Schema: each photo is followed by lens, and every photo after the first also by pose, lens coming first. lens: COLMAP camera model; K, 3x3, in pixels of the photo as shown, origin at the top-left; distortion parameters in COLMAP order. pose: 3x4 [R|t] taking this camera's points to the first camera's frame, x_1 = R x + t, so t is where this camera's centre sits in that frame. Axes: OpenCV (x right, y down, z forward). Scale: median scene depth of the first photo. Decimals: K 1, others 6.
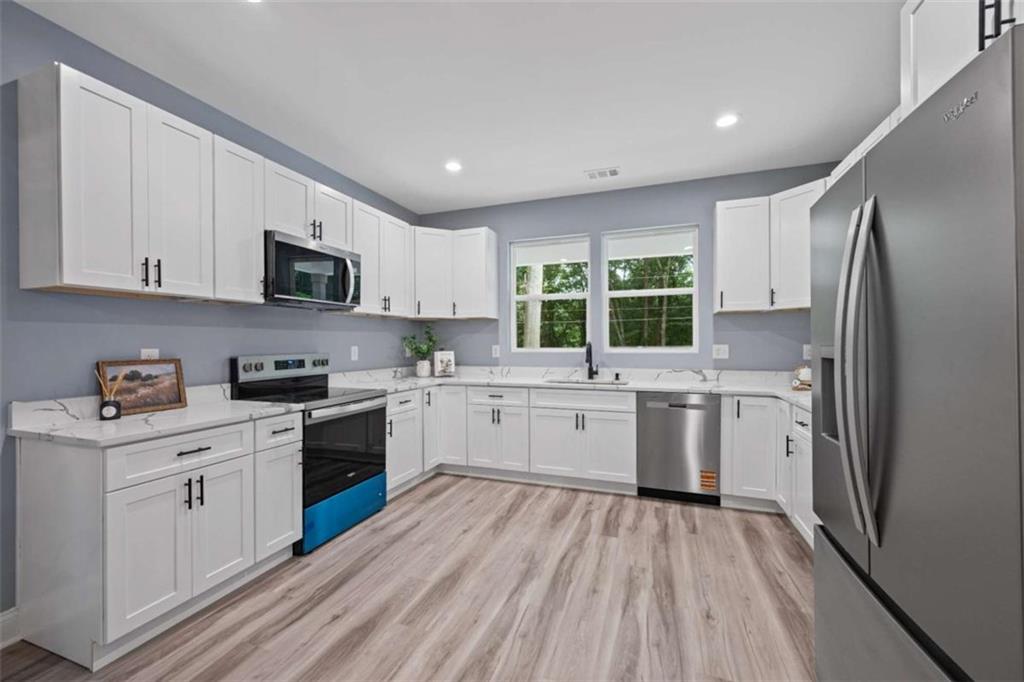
lens RADIAL K [[406.1, 0, 516.6], [0, 406.1, 342.9], [0, 0, 1]] dist [-0.002276, 0.000024]
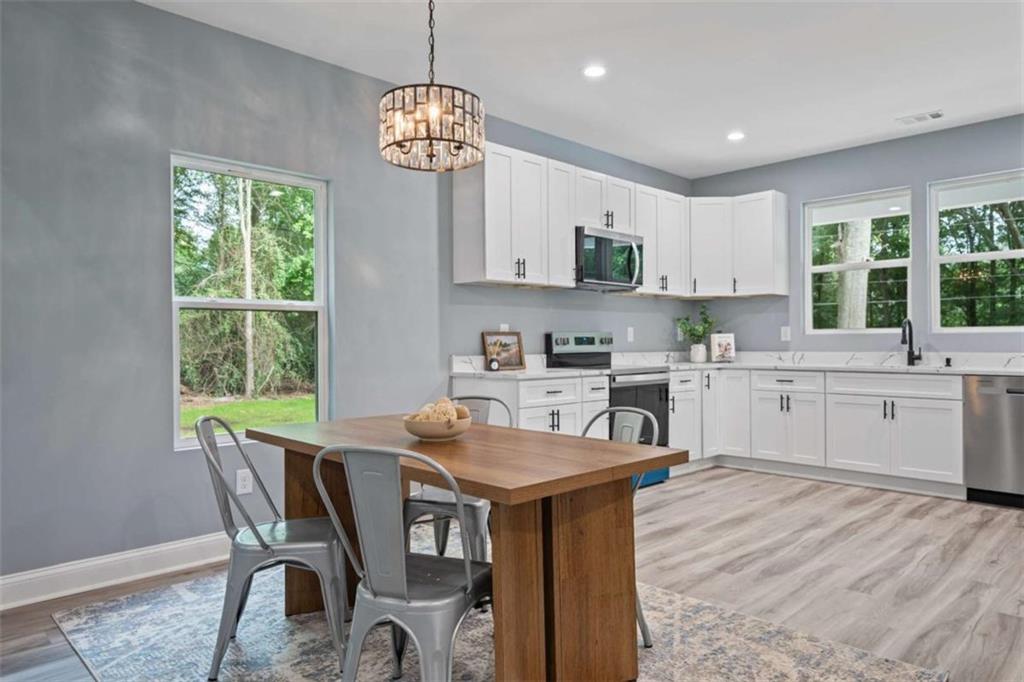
lens RADIAL K [[659.2, 0, 512.0], [0, 659.2, 341.0], [0, 0, 1]] dist [-0.001620, -0.000182]
pose [[0.898664, -0.000651, -0.438638, 0.061660], [0.000492, 1.000000, -0.000477, 0.057613], [0.438638, 0.000213, 0.898664, -0.768113]]
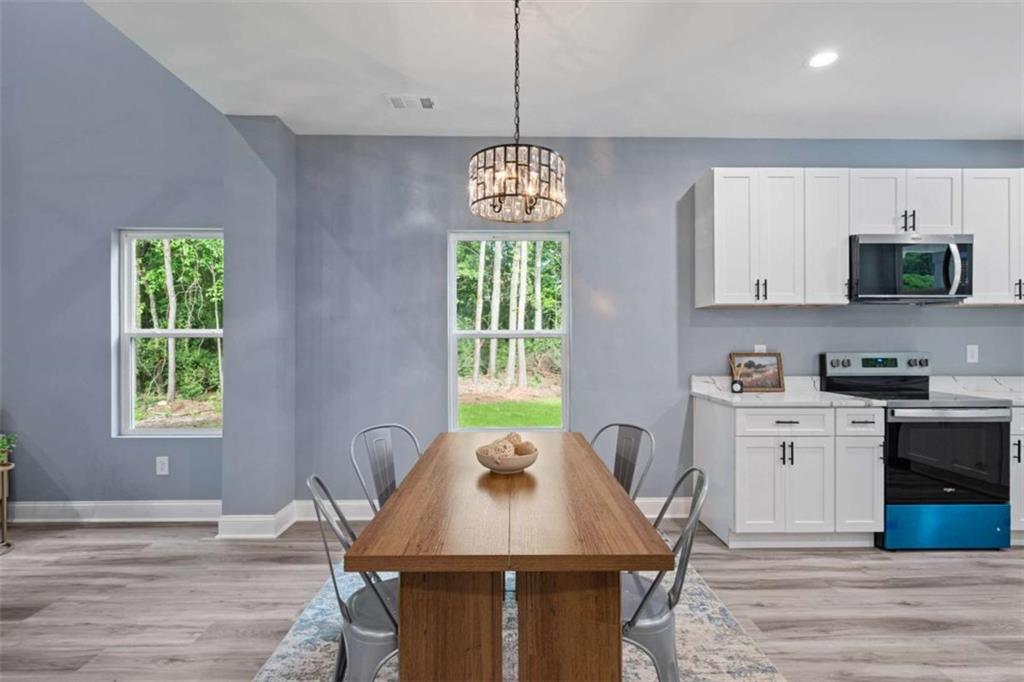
lens RADIAL K [[491.6, 0, 512.0], [0, 491.6, 341.0], [0, 0, 1]] dist [0.000988, -0.000449]
pose [[0.354178, 0.003406, -0.935172, 0.257323], [-0.001749, 0.999994, 0.002979, -0.001475], [0.935176, 0.000580, 0.354182, -0.271891]]
